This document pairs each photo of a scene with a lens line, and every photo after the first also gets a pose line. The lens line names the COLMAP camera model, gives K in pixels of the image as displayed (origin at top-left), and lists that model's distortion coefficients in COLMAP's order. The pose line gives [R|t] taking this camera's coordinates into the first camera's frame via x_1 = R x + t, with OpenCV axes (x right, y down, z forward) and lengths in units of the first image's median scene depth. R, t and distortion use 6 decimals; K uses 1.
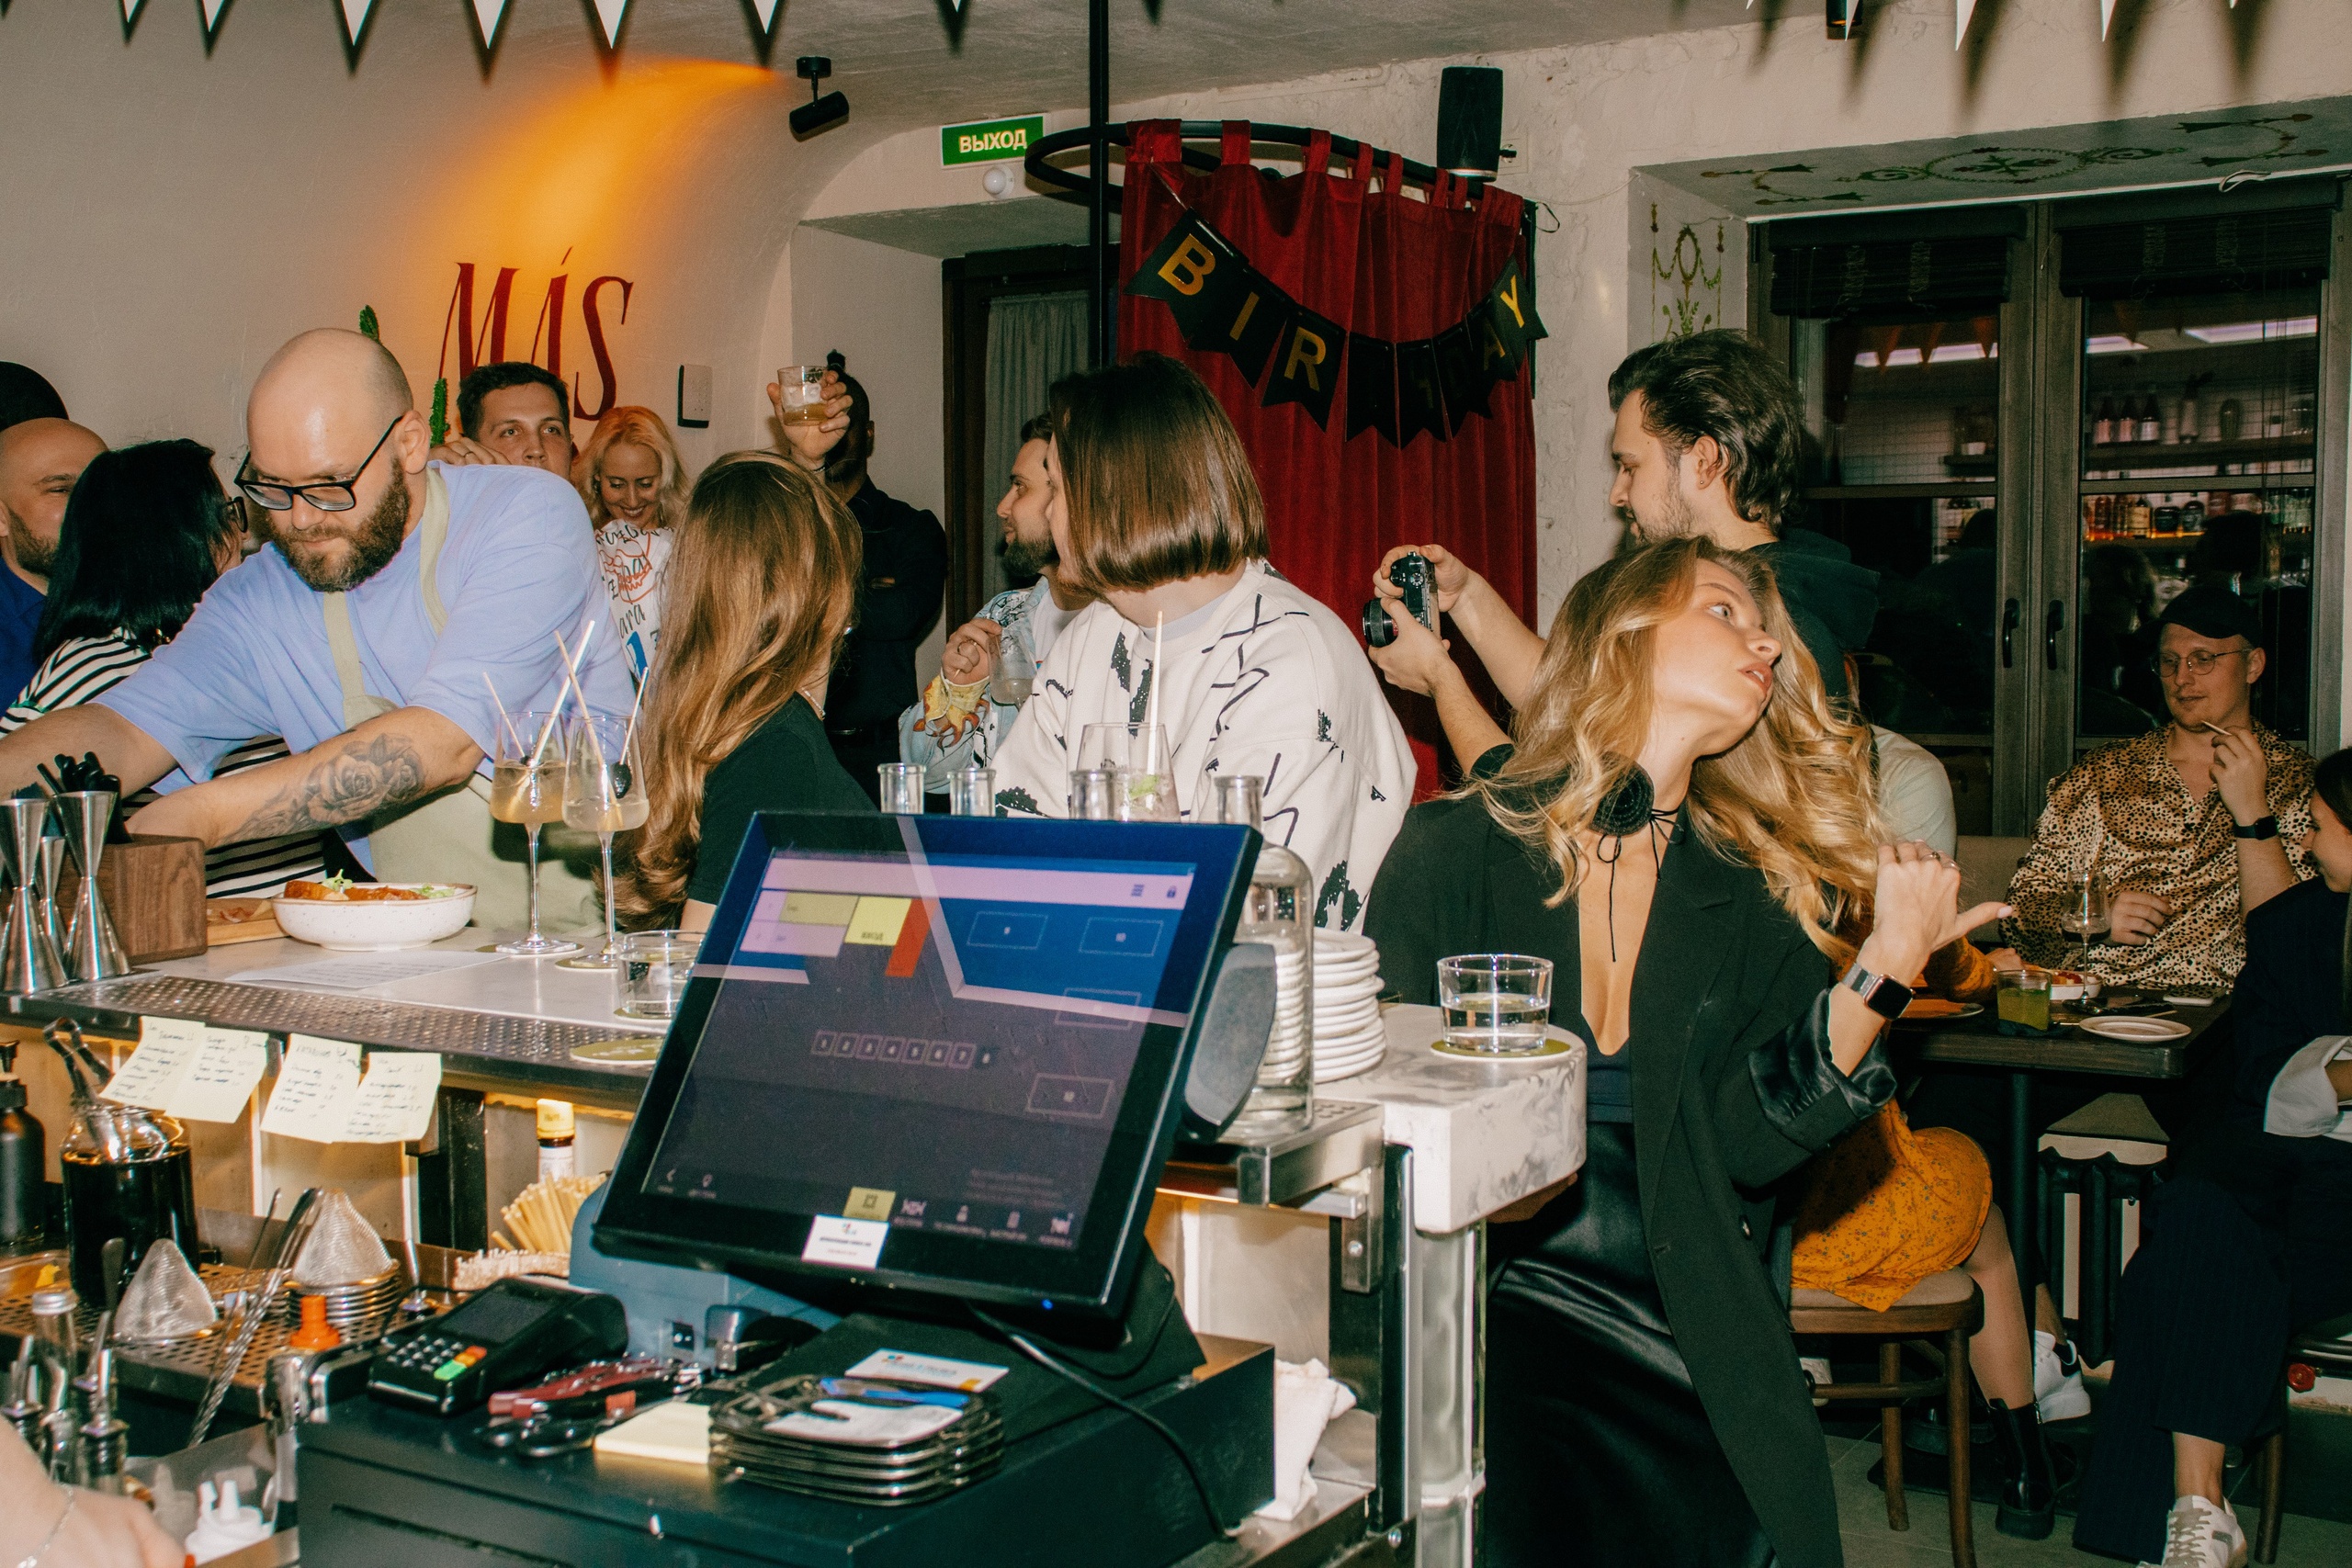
lens RADIAL K [[2618.6, 0, 1188.8], [0, 2618.6, 792.8], [0, 0, 1]] dist [-0.059811, 0.214468]
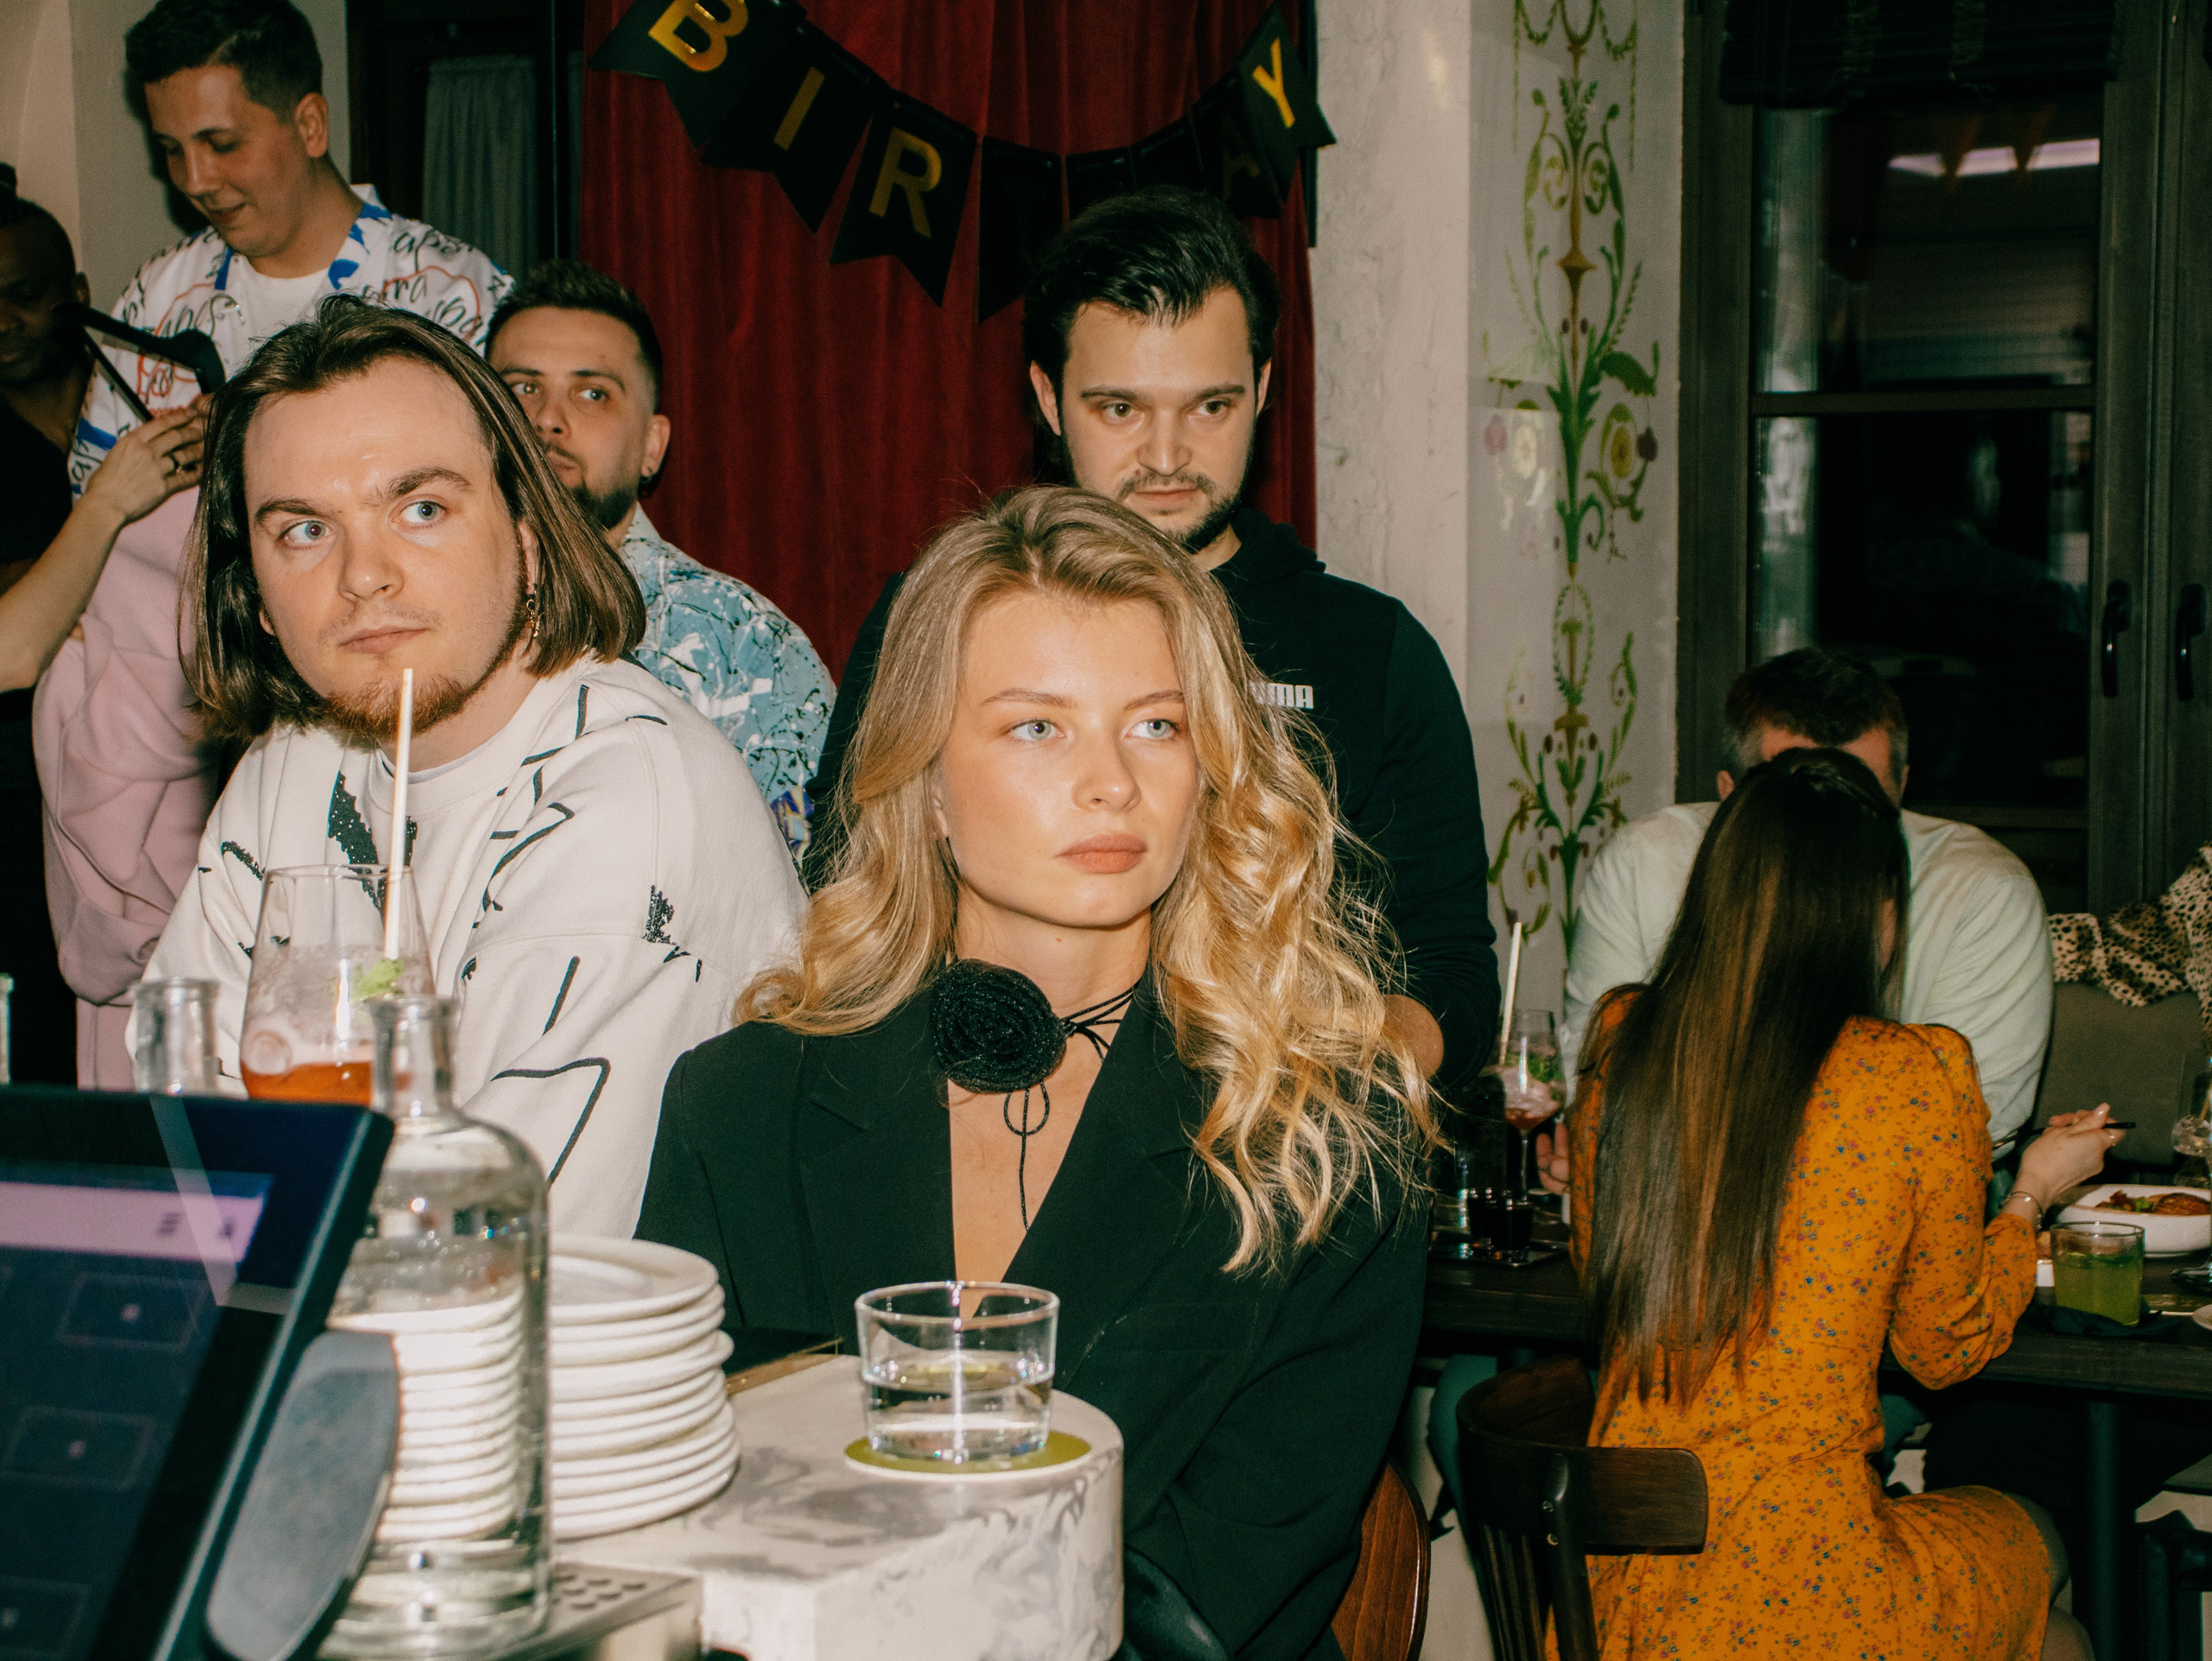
lens RADIAL K [[4284.3, 0, 1080.6], [0, 4284.3, 844.2], [0, 0, 1]] dist [0.138660, 0.549706]
pose [[0.998940, 0.000089, 0.046025, 0.050378], [0.000132, 0.999989, -0.004783, -0.014759], [-0.046025, 0.004784, 0.998929, 0.033613]]
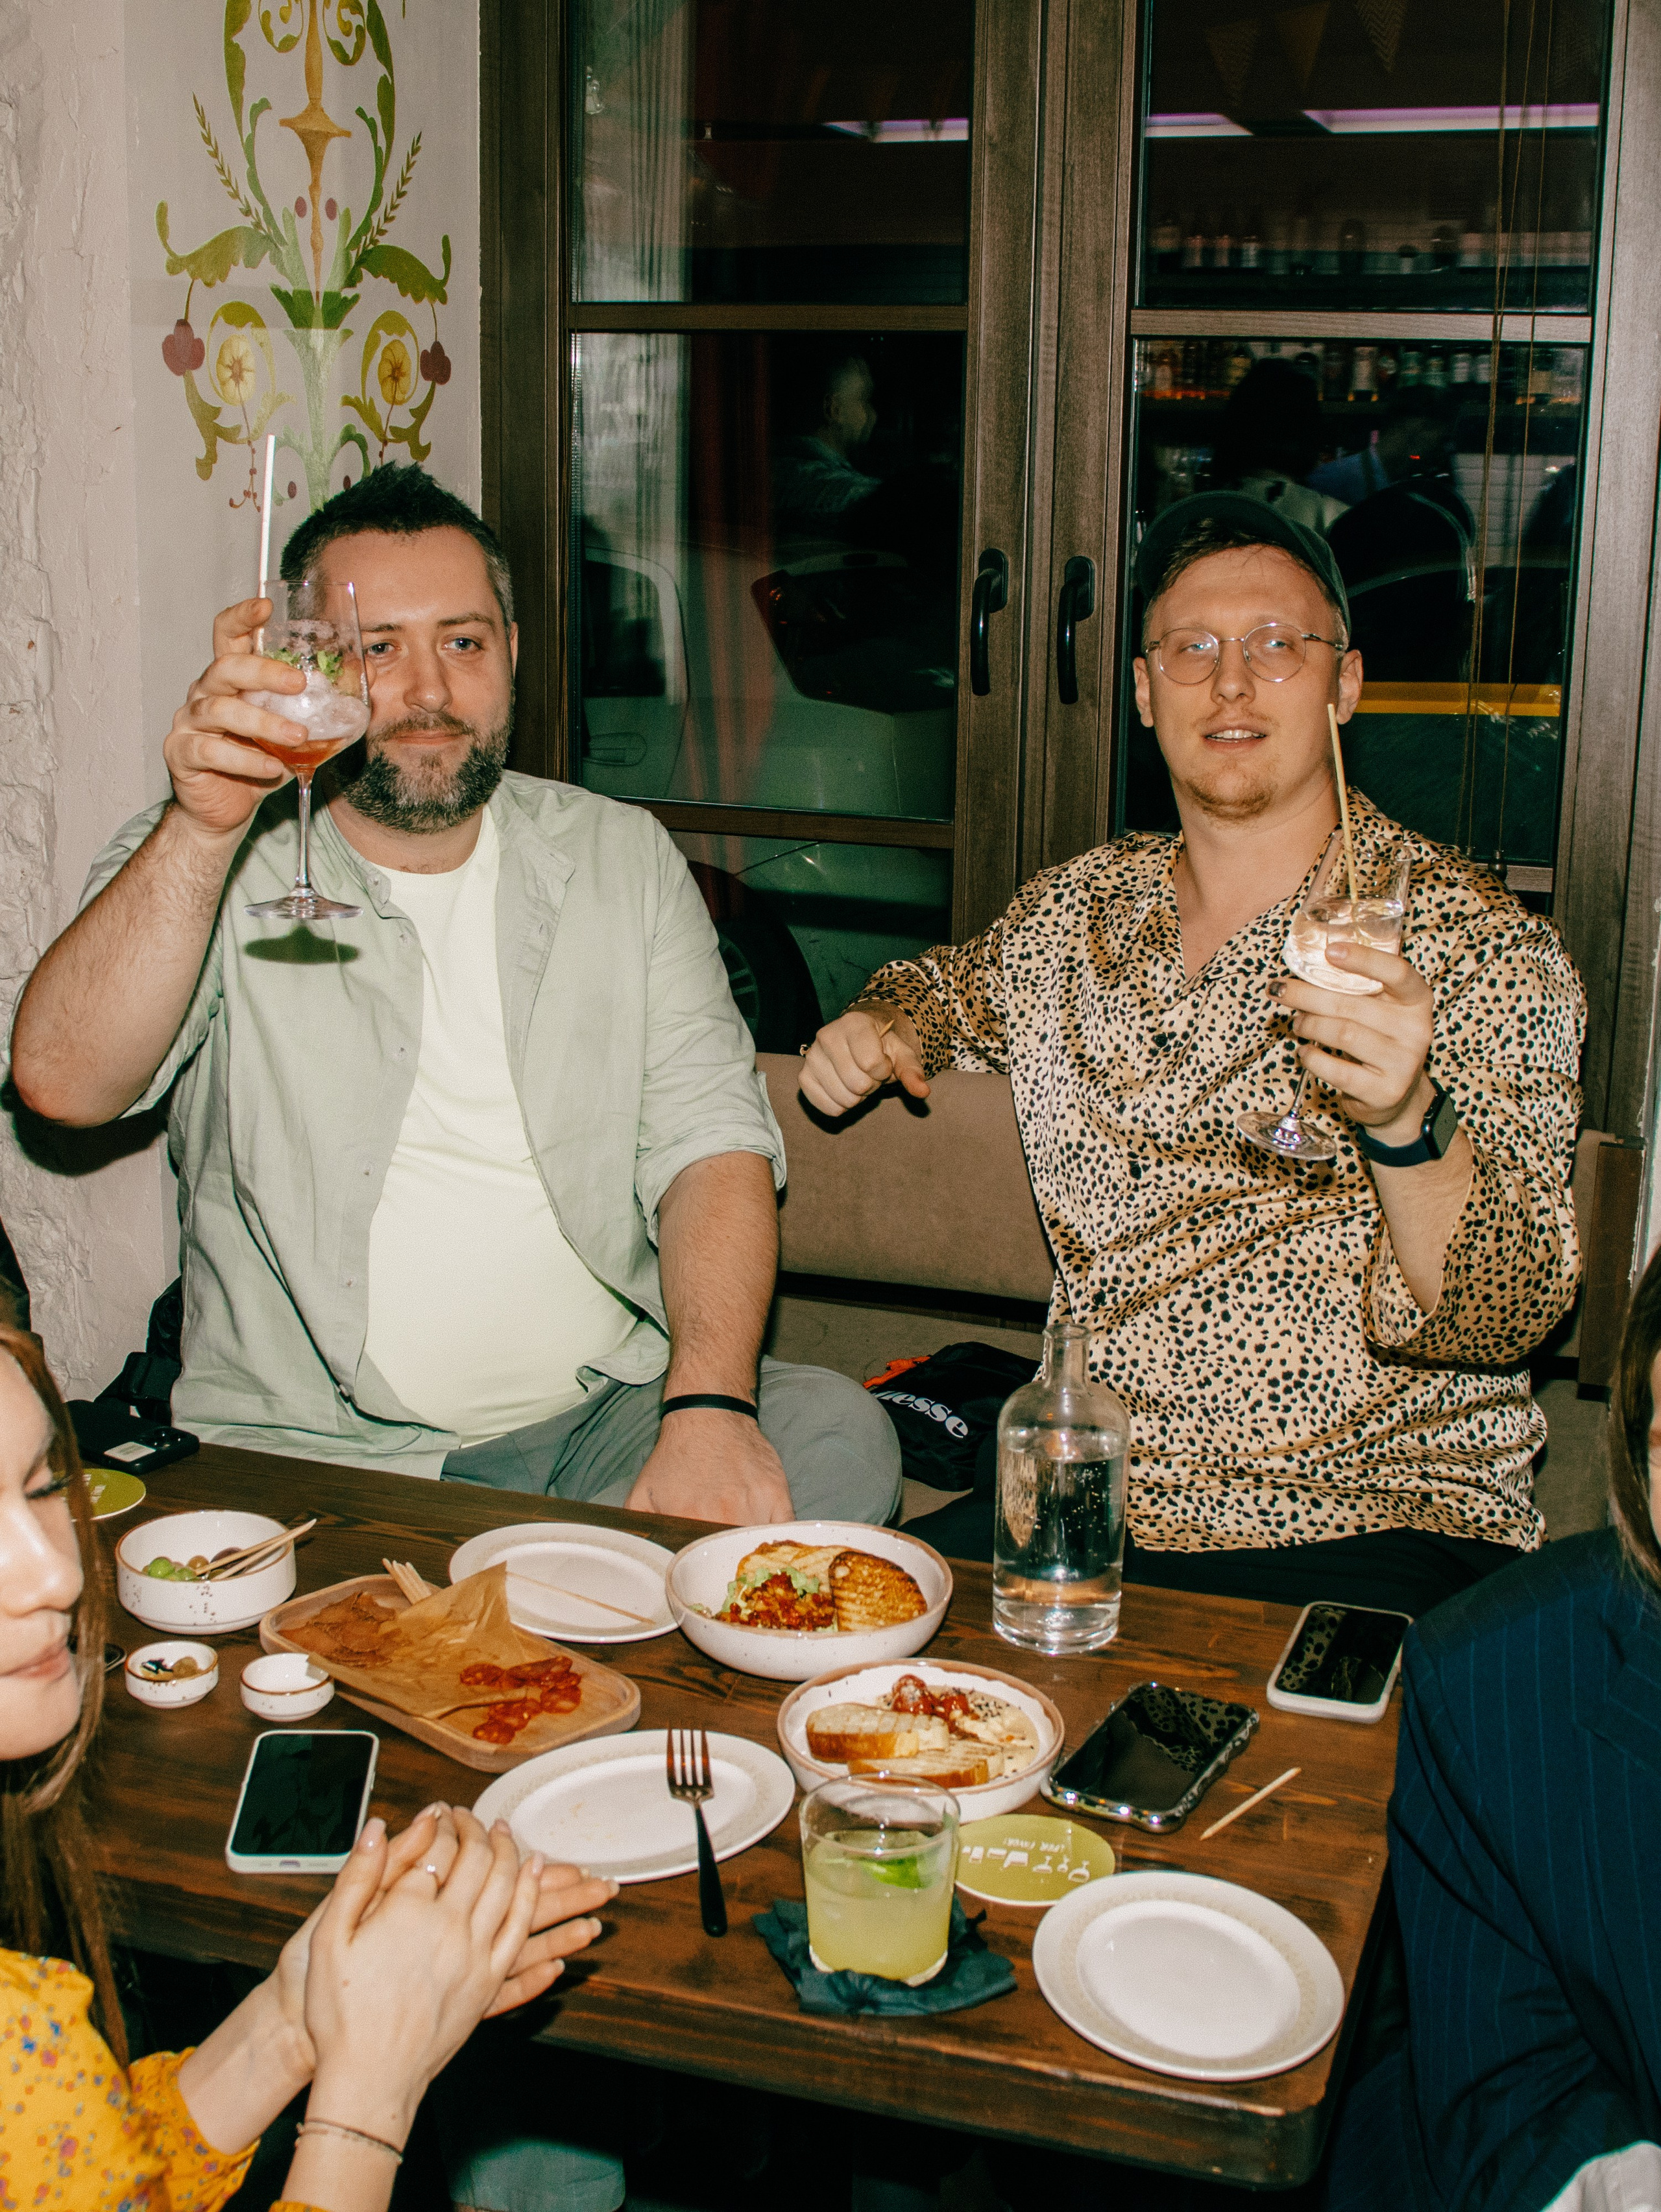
lens RADIAL K [[2774.4, 0, 836.0], [0, 2774.4, 1148.3], [0, 0, 1]] dist [-0.200495, 0.190638]
pose [[0.978019, -0.028540, 0.206552, 0.276414], [-0.009435, 0.983517, 0.180567, -0.087904], [-0.208301, -0.178546, 0.961630, 0.768285]]
